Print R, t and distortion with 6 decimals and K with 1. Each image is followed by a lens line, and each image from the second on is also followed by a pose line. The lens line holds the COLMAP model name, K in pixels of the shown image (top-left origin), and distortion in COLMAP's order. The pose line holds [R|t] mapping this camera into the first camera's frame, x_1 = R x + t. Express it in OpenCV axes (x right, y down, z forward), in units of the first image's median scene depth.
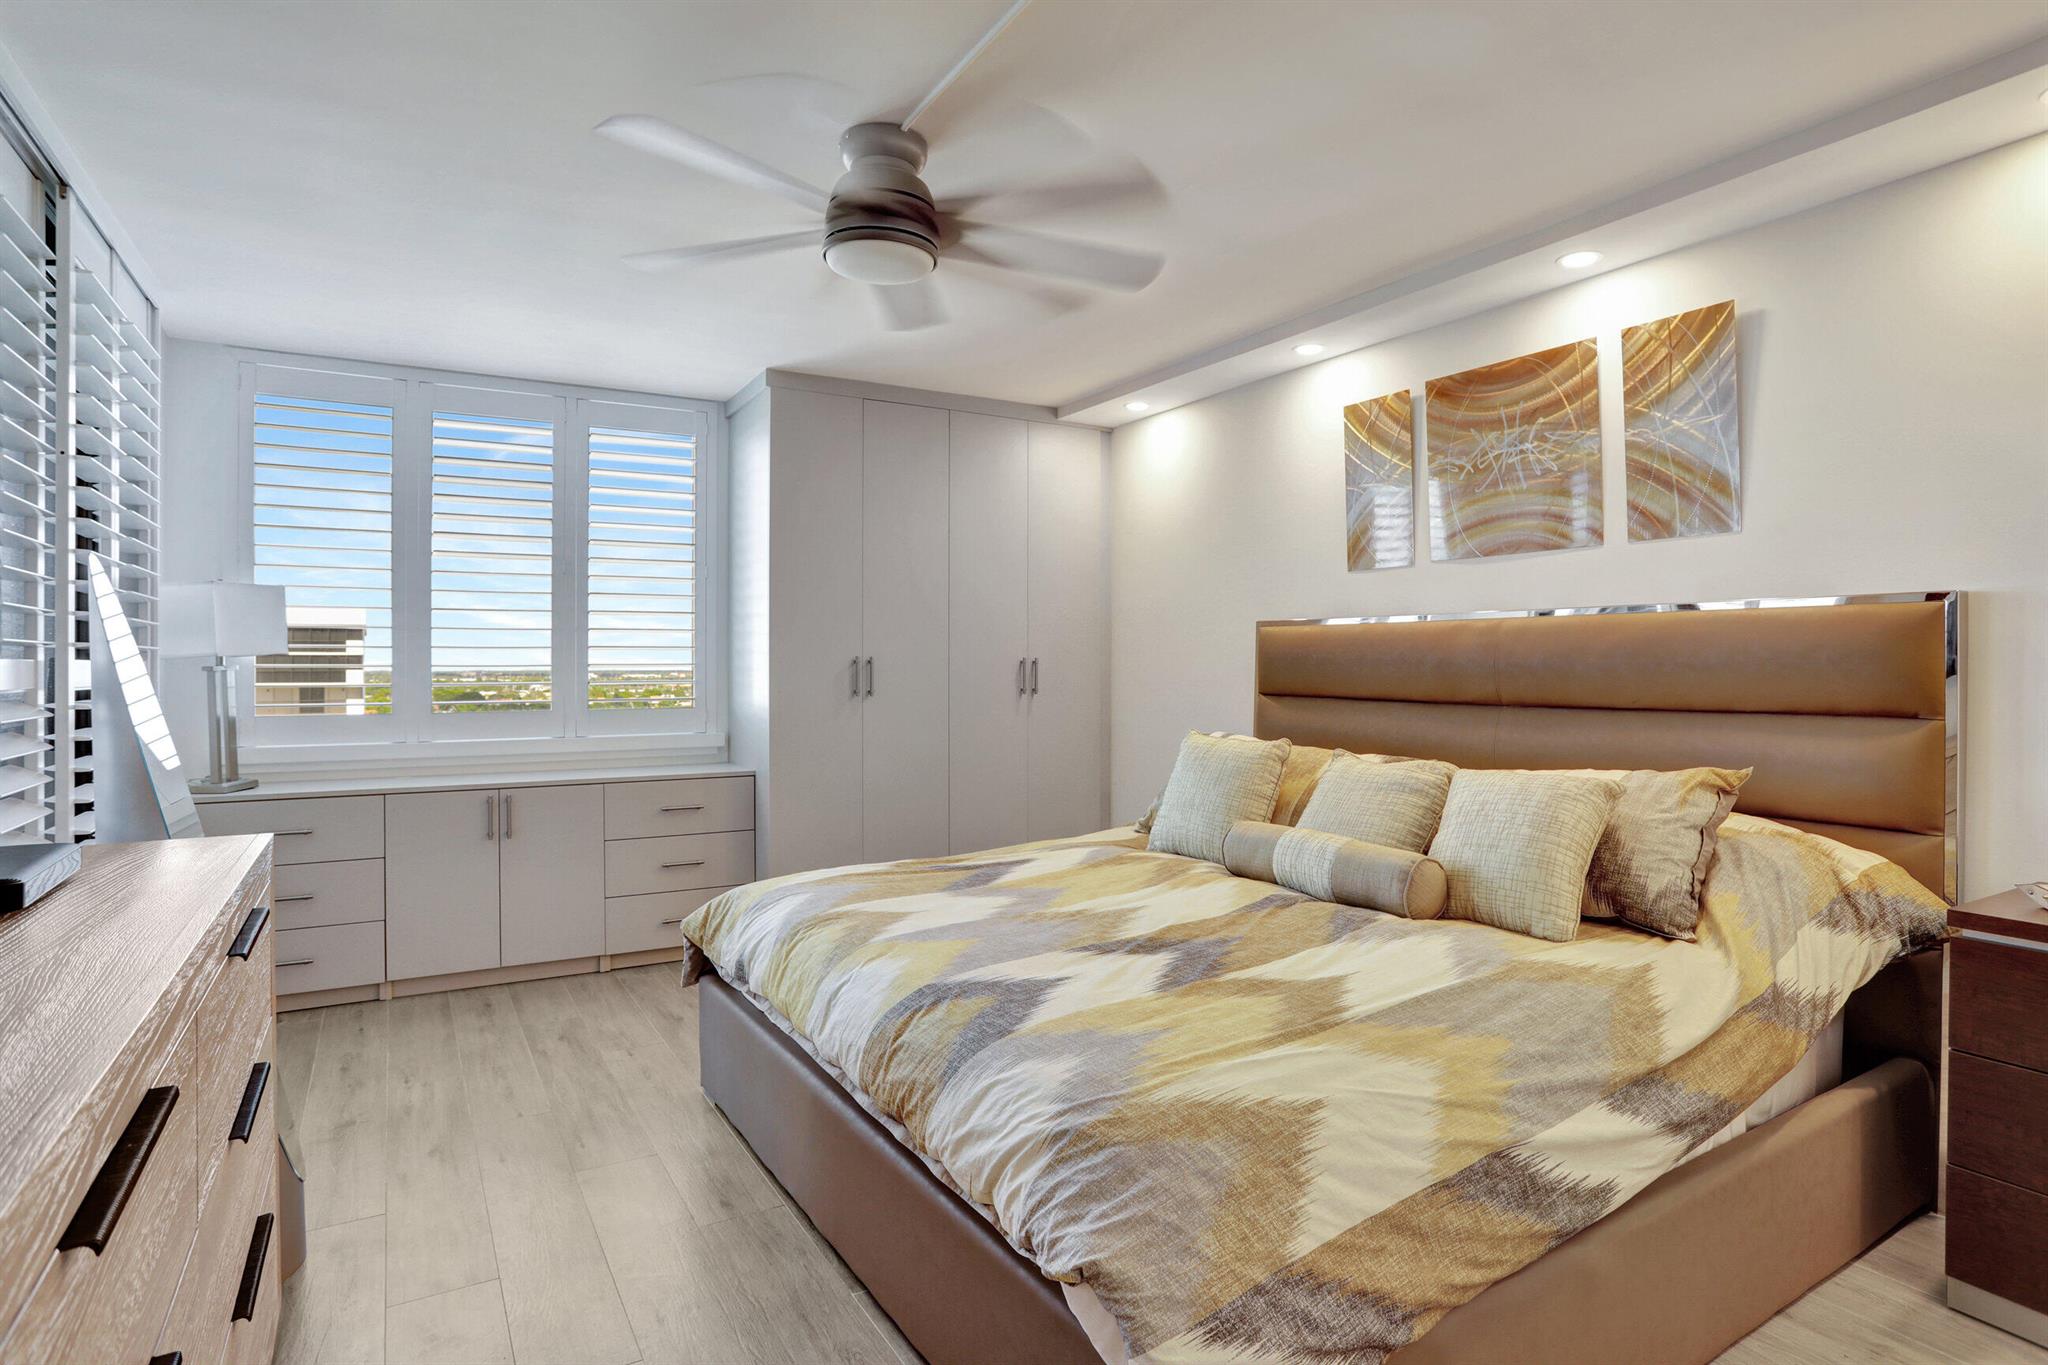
lens RADIAL K [[1059.6, 0, 1044.5], [0, 1059.6, 670.6], [0, 0, 1]] dist [-0.000412, 0.000121]
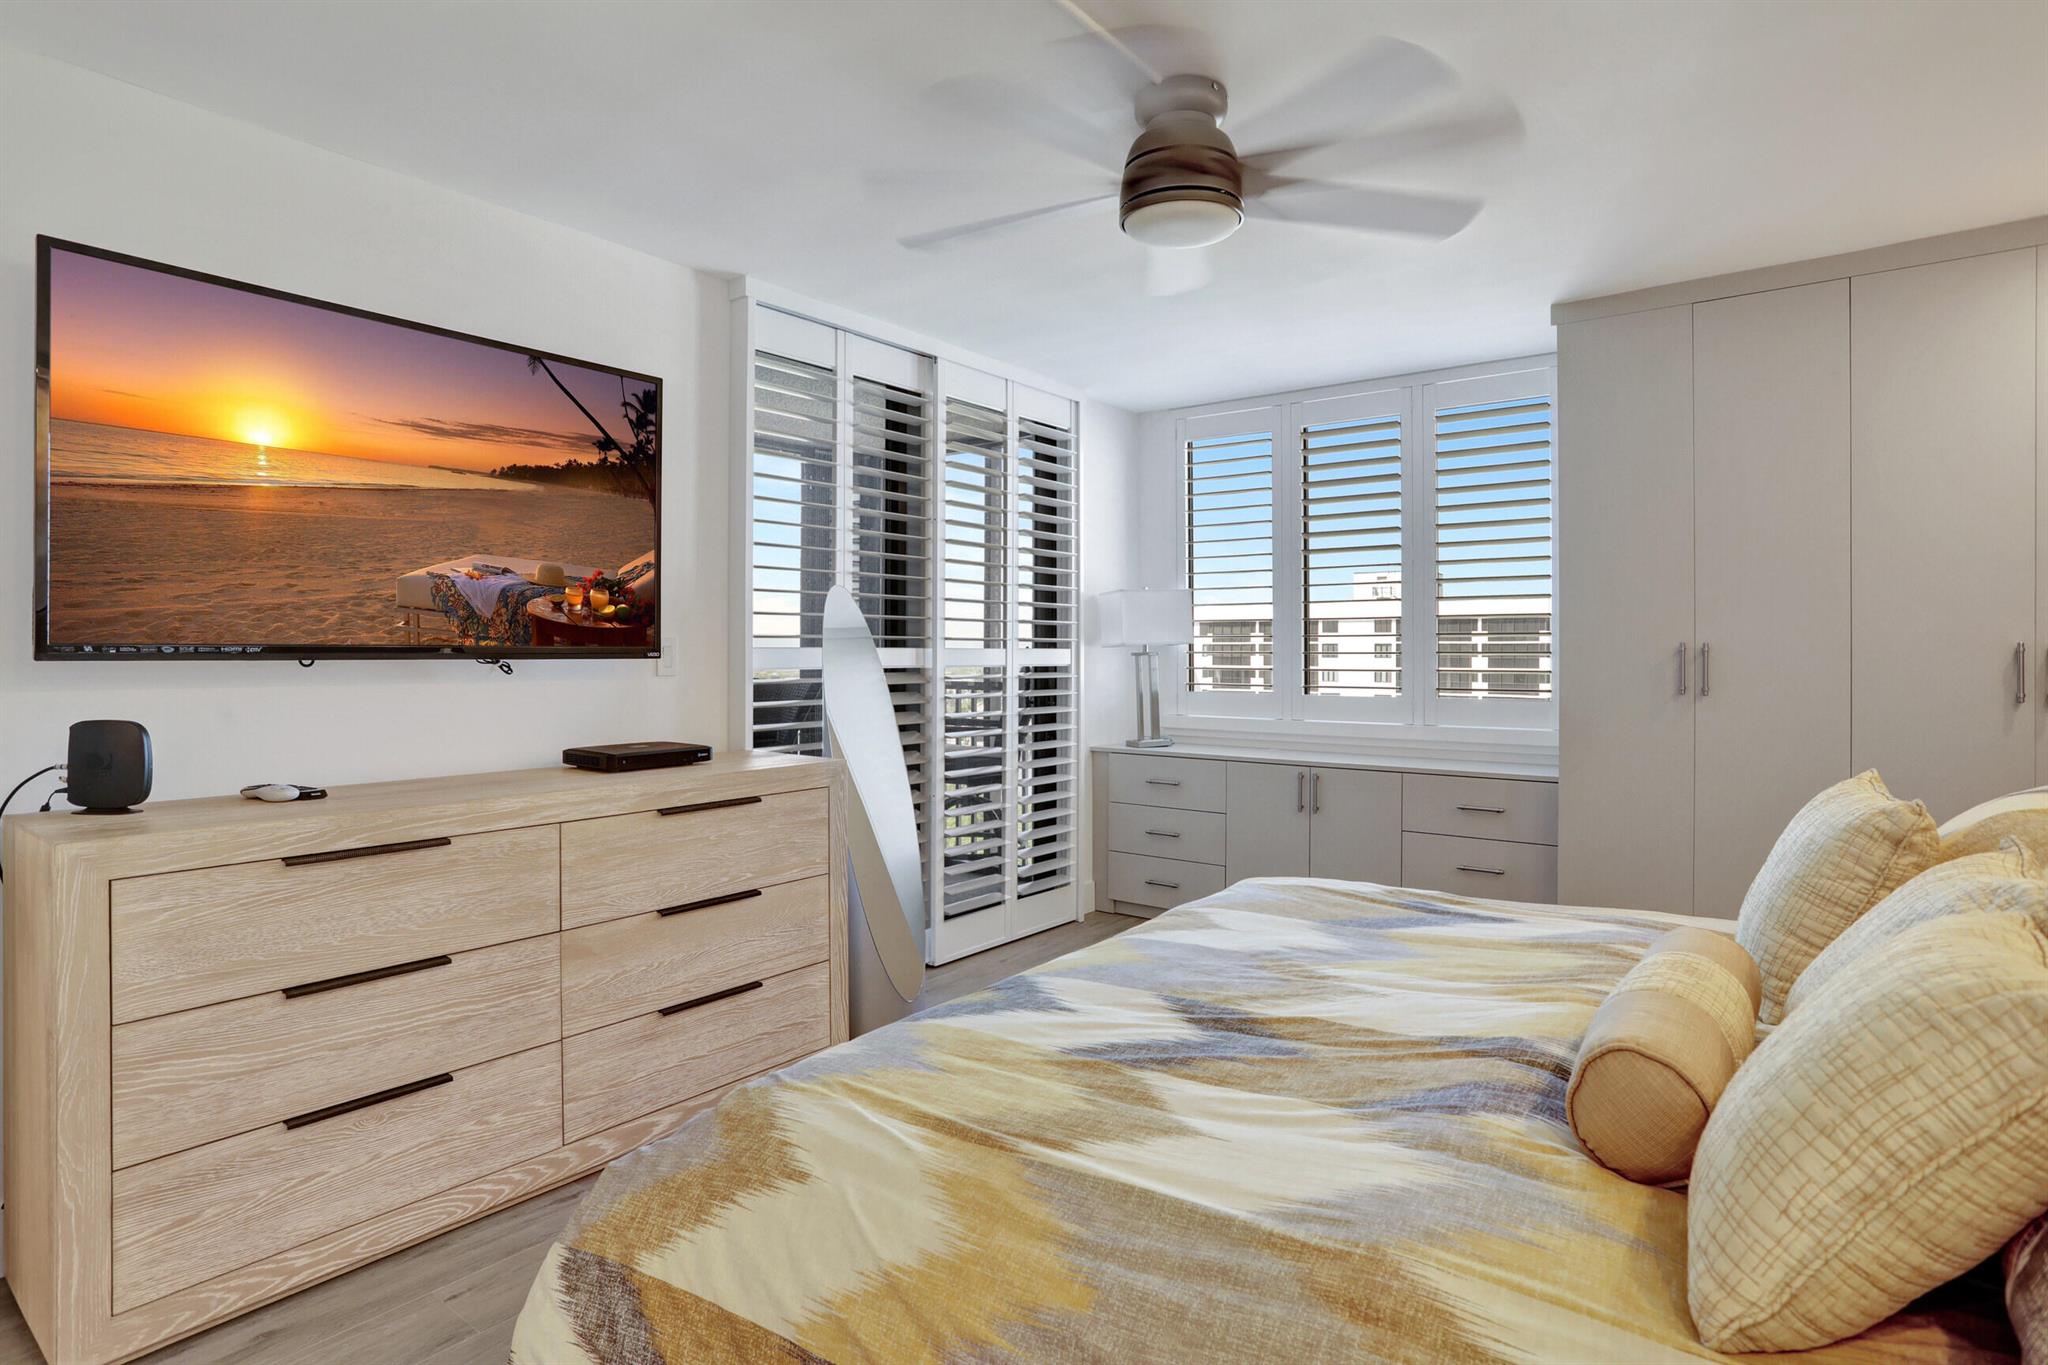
lens RADIAL K [[1059.6, 0, 1036.7], [0, 1059.6, 662.2], [0, 0, 1]] dist [-0.000412, 0.000121]
pose [[0.329119, -0.002021, -0.944286, 0.924103], [0.002979, 0.999995, -0.001102, 0.000269], [0.944284, -0.002450, 0.329123, 0.743449]]
